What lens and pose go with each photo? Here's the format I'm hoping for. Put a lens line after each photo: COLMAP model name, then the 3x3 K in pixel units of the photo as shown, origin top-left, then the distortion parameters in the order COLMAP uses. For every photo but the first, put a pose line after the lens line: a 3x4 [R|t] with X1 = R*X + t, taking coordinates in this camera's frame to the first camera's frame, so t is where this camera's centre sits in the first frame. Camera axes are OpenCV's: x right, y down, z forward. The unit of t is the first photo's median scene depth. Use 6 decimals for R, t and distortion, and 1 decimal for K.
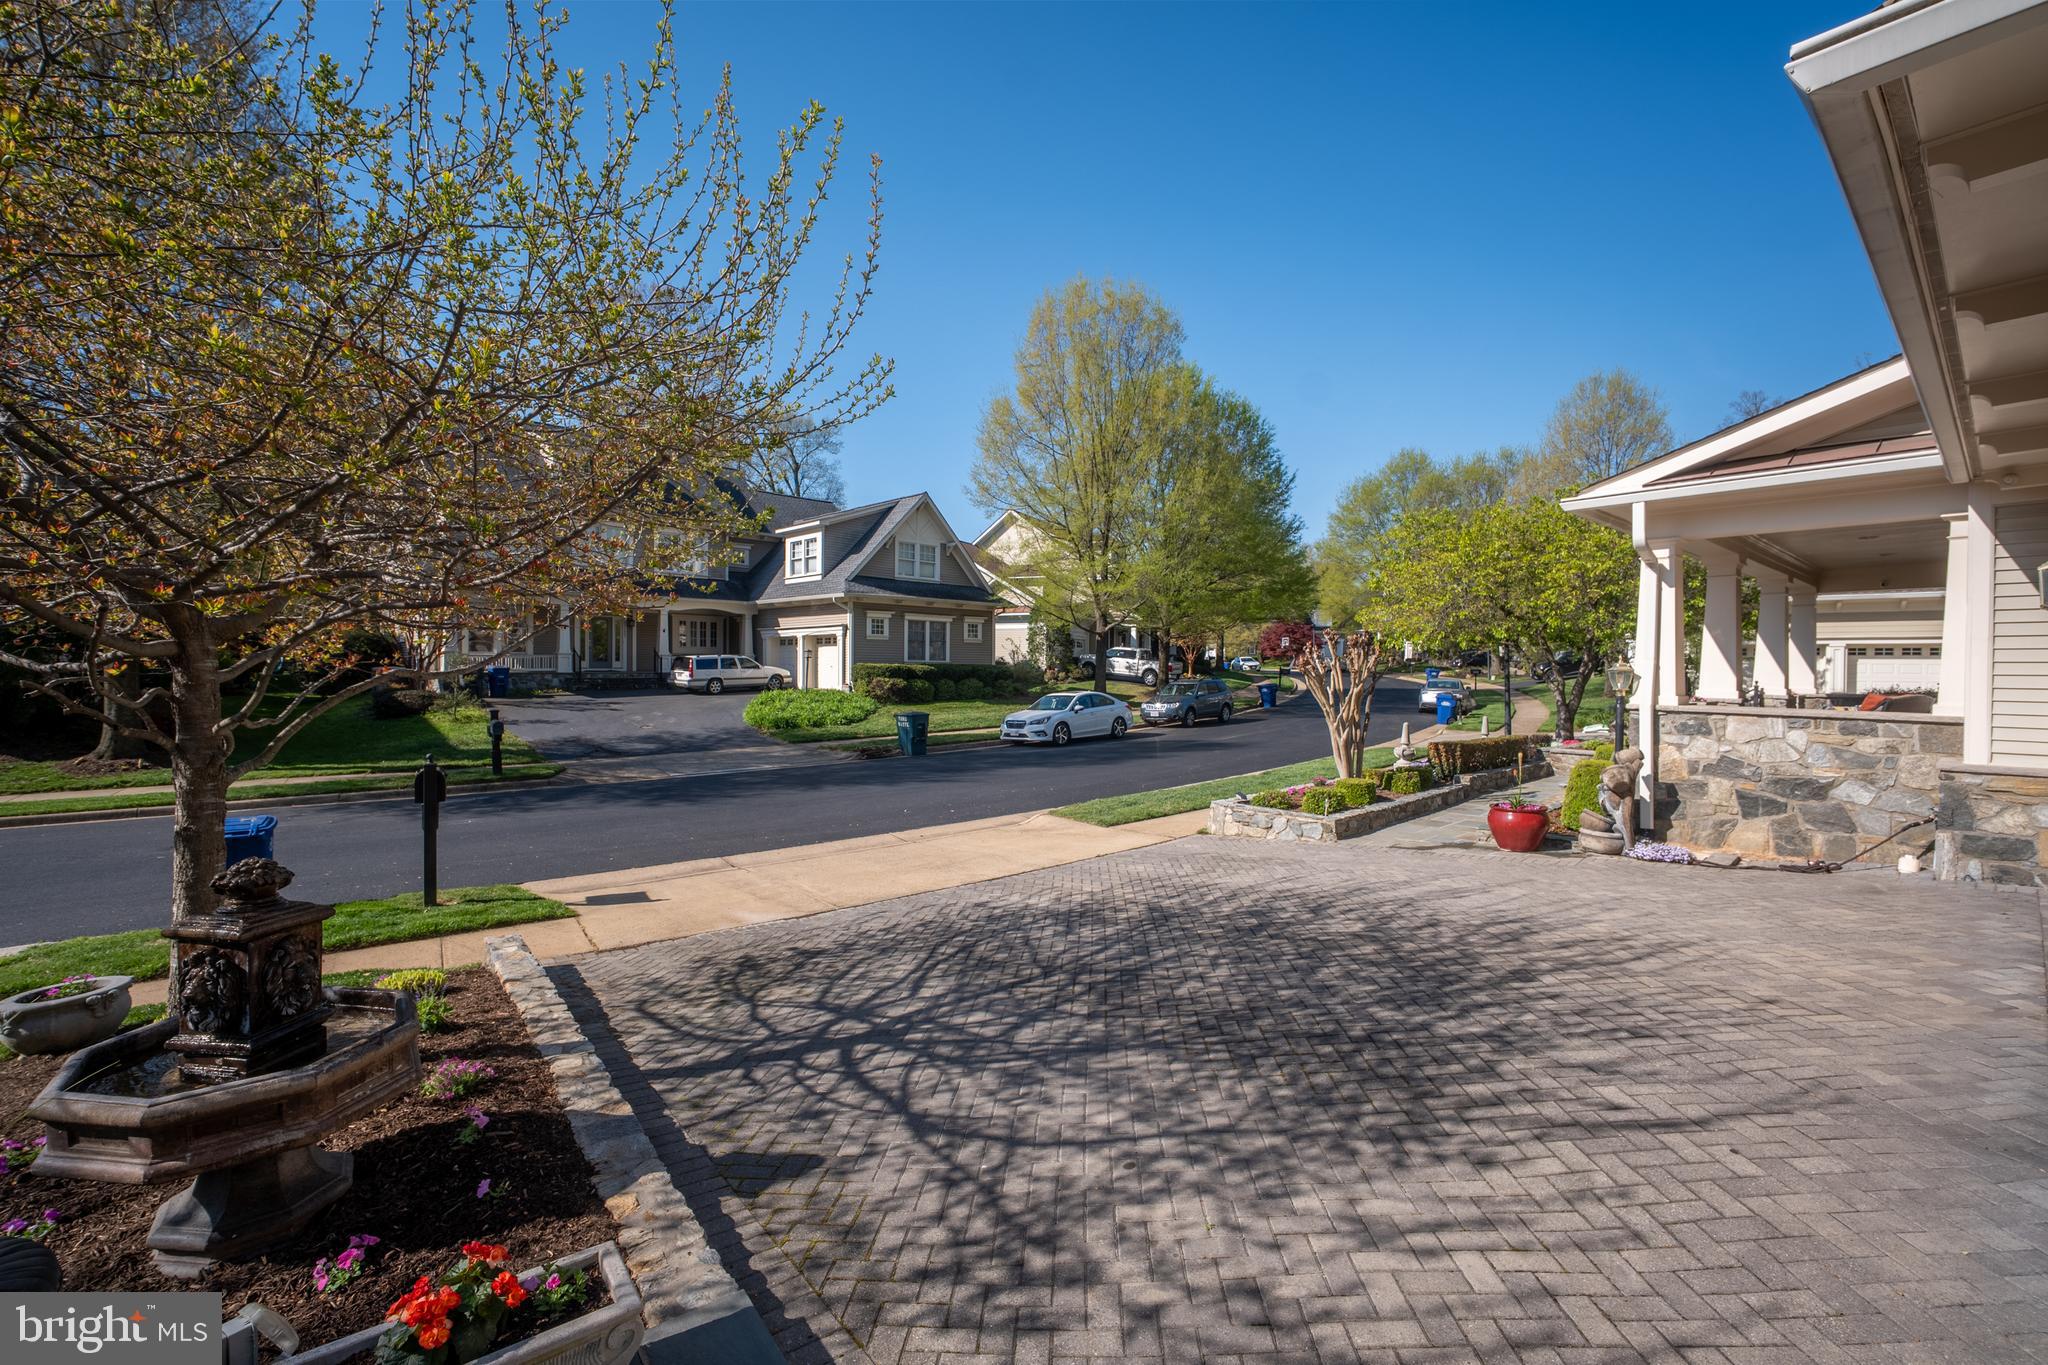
lens RADIAL K [[868.7, 0, 1025.9], [0, 868.7, 678.4], [0, 0, 1]] dist [-0.037077, 0.016361]
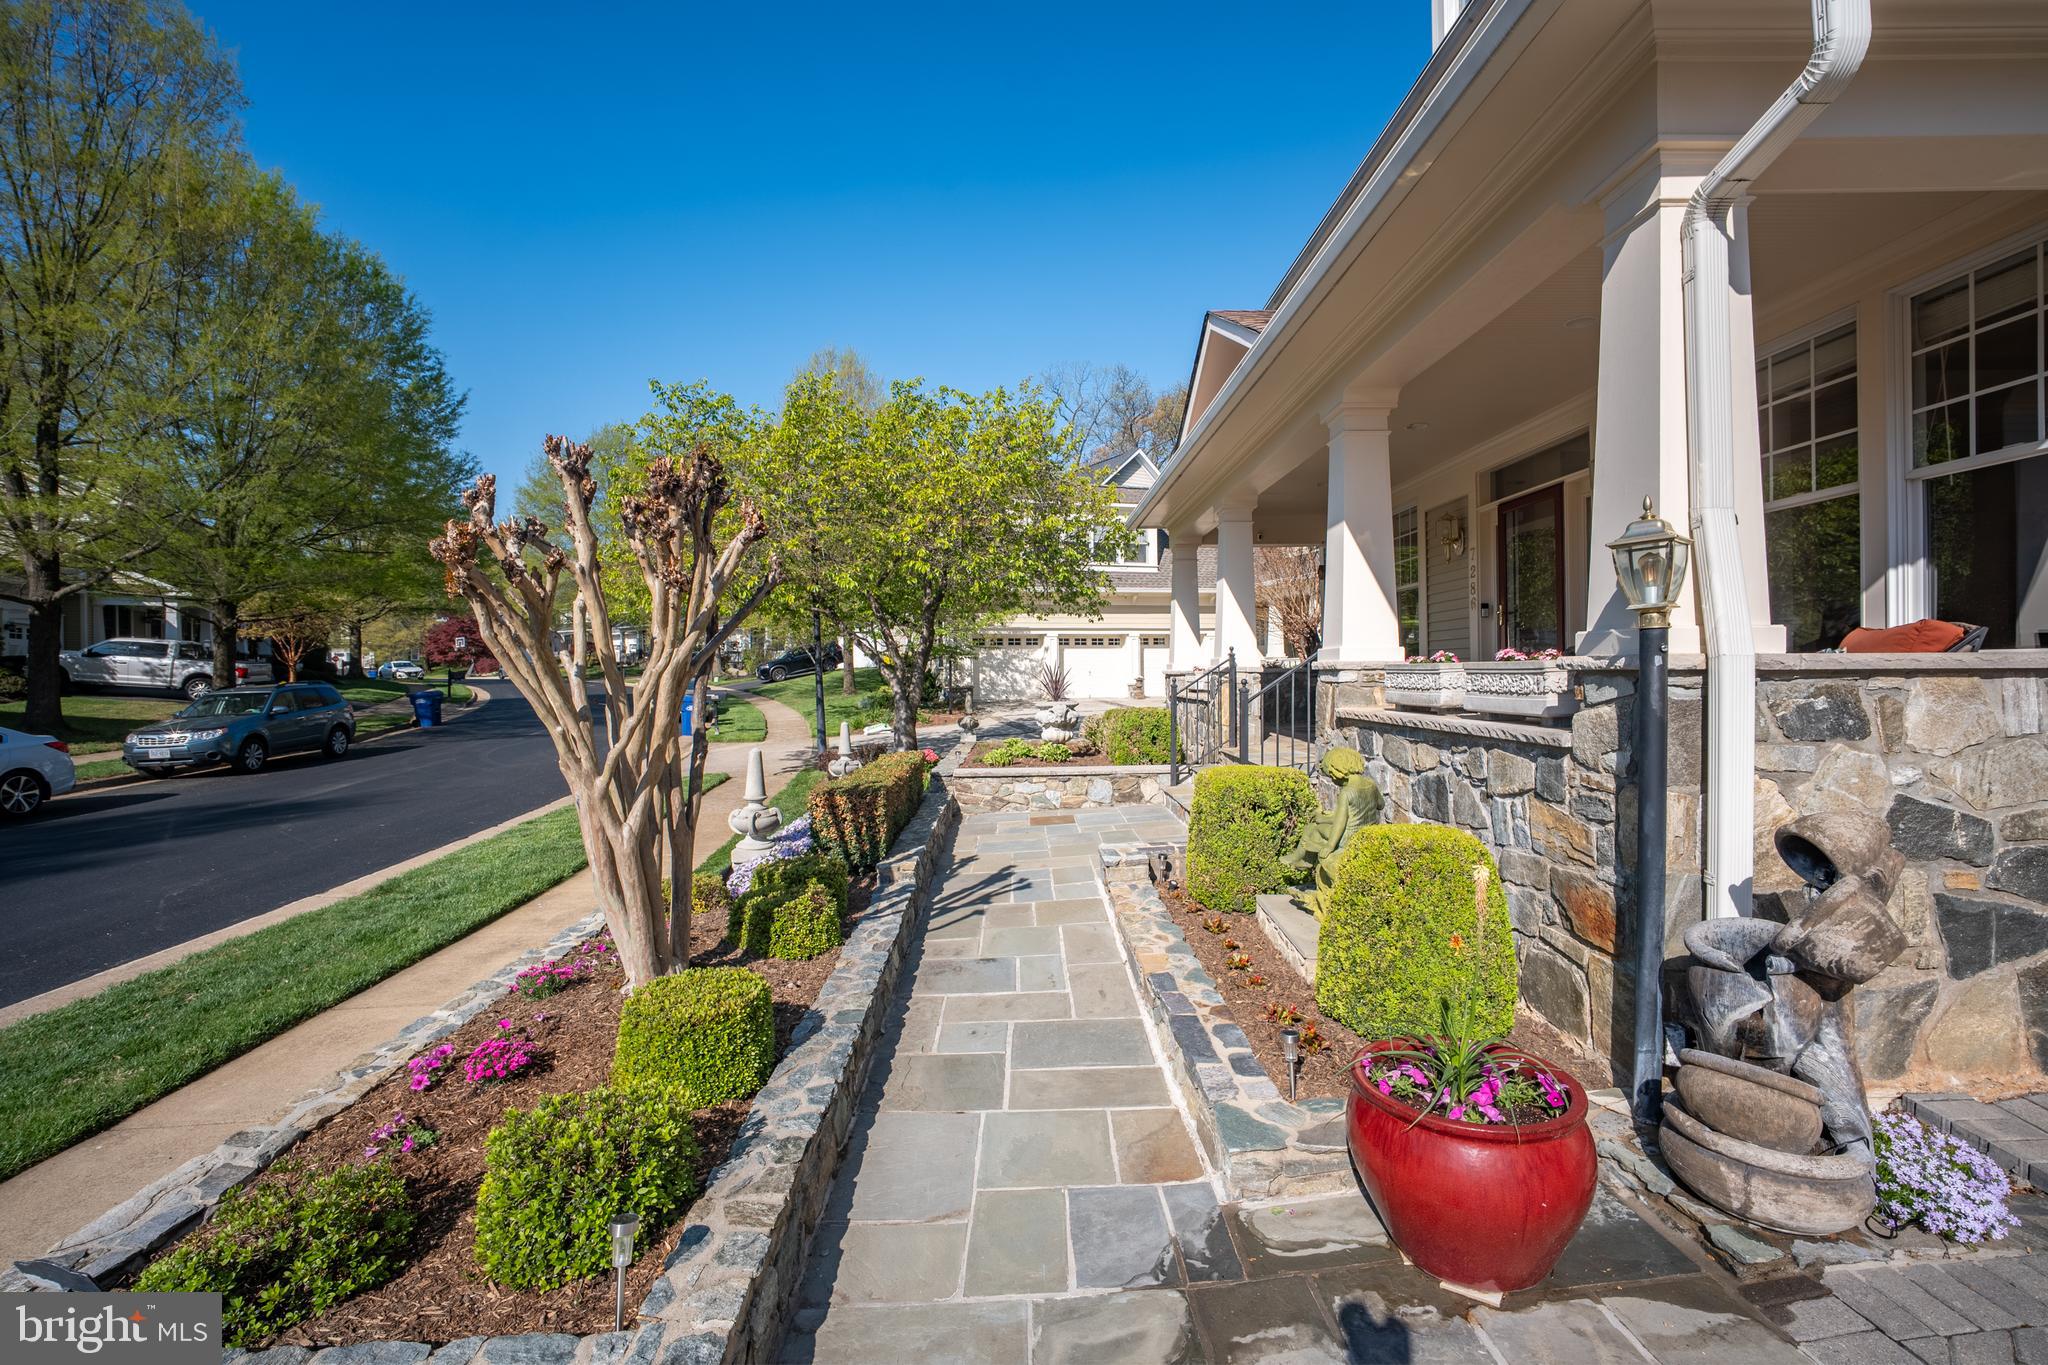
lens RADIAL K [[868.7, 0, 1025.9], [0, 868.7, 678.4], [0, 0, 1]] dist [-0.037077, 0.016361]
pose [[0.643705, -0.019290, 0.765031, 0.070102], [0.027072, 0.999631, 0.002426, 0.006937], [-0.764795, 0.019149, 0.643989, 0.213733]]
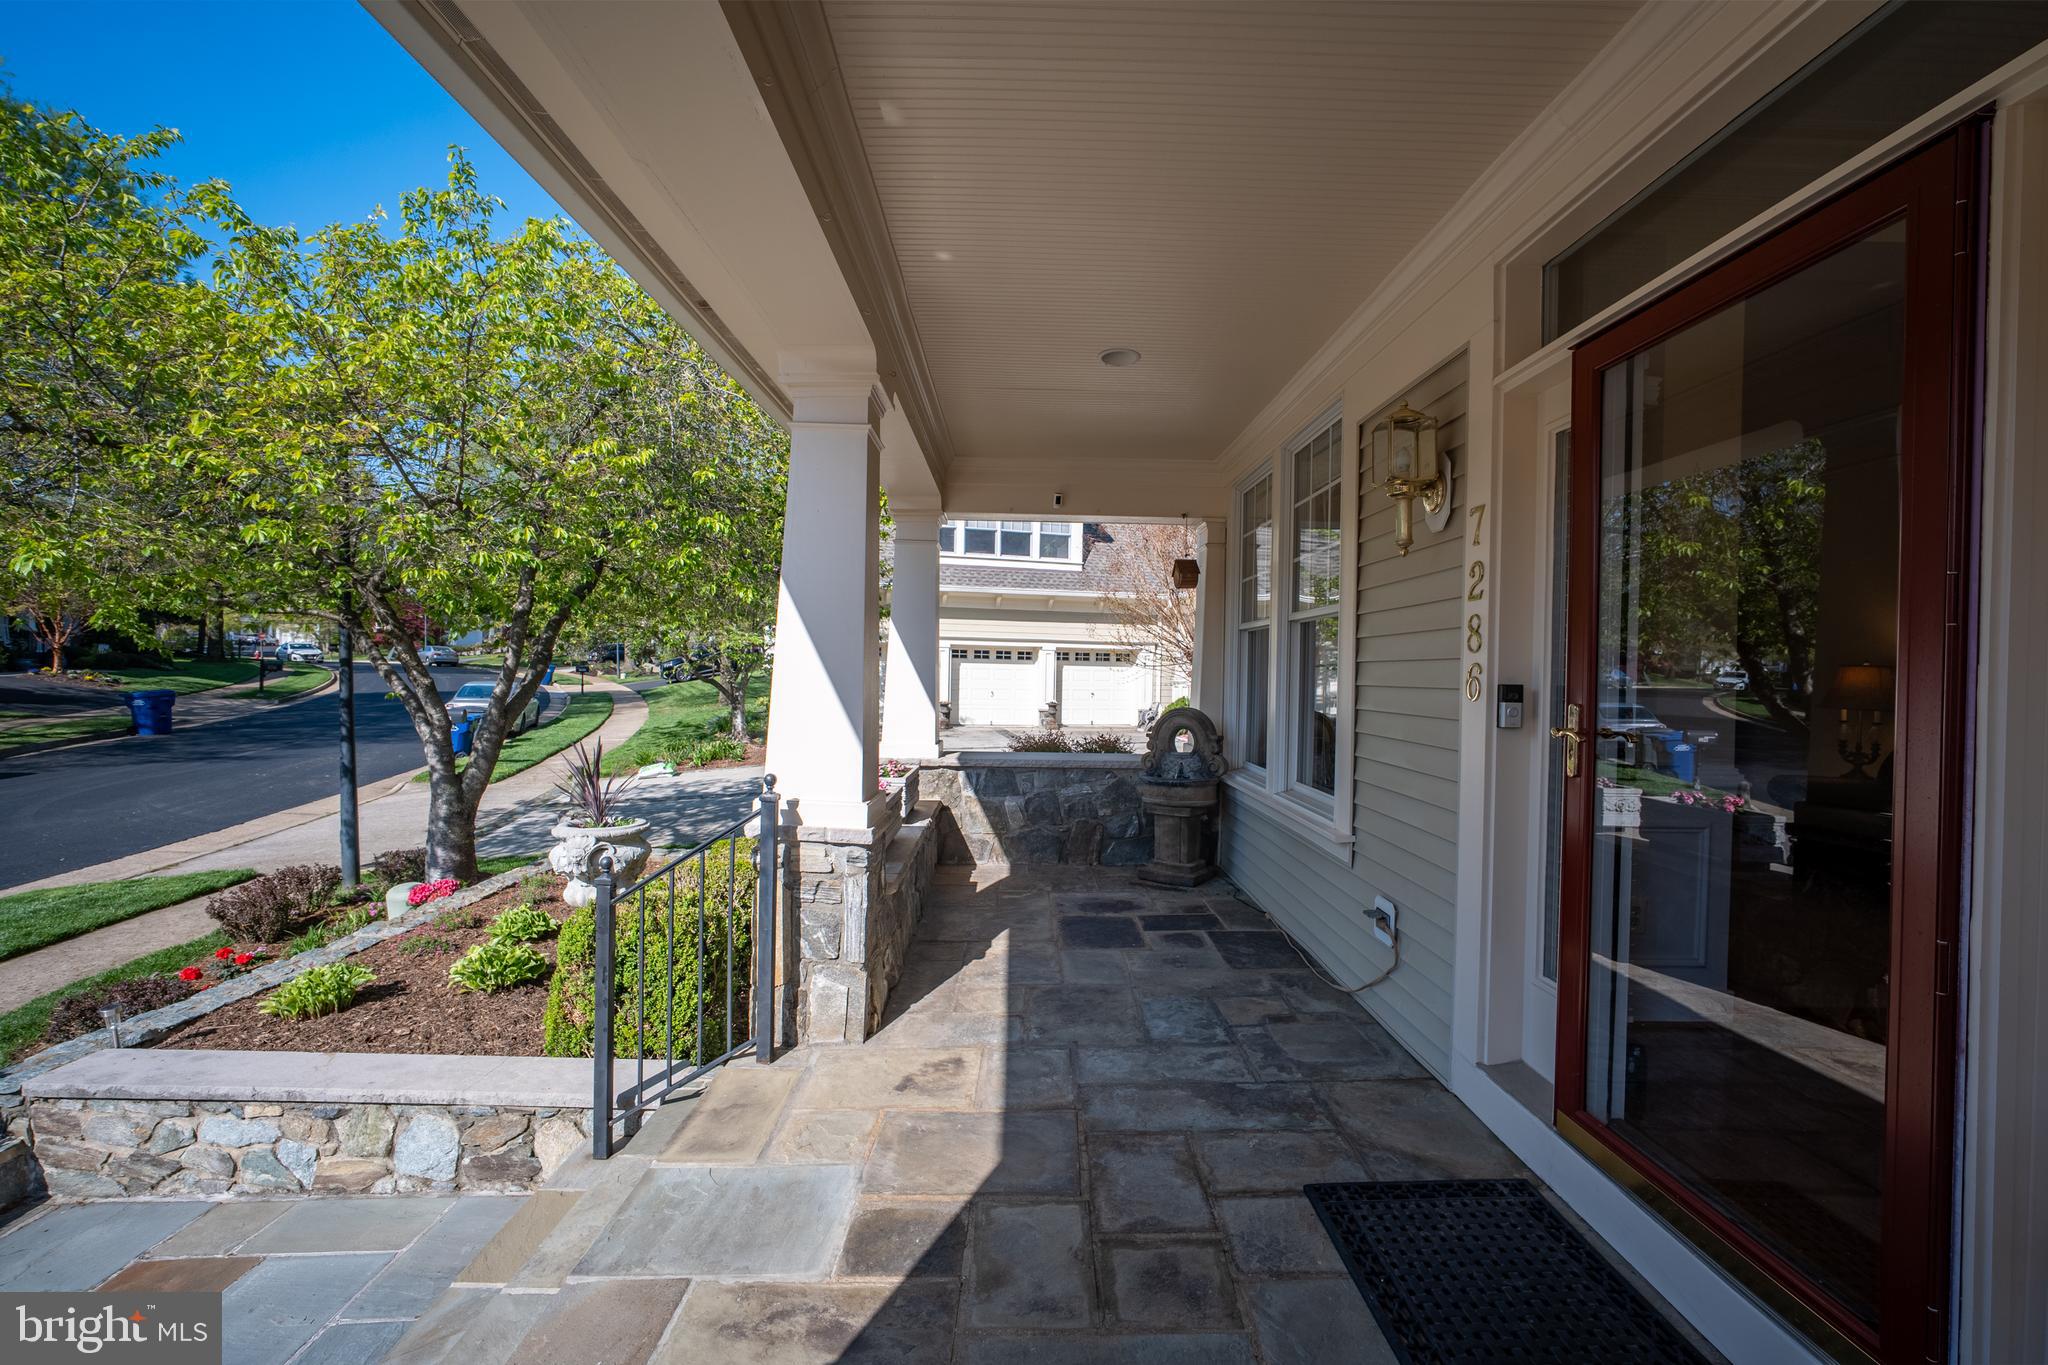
lens RADIAL K [[868.7, 0, 1025.9], [0, 868.7, 678.4], [0, 0, 1]] dist [-0.037077, 0.016361]
pose [[0.645258, -0.000213, 0.763965, 0.227843], [-0.006906, 0.999957, 0.006111, -0.008296], [-0.763934, -0.009219, 0.645229, 0.248572]]
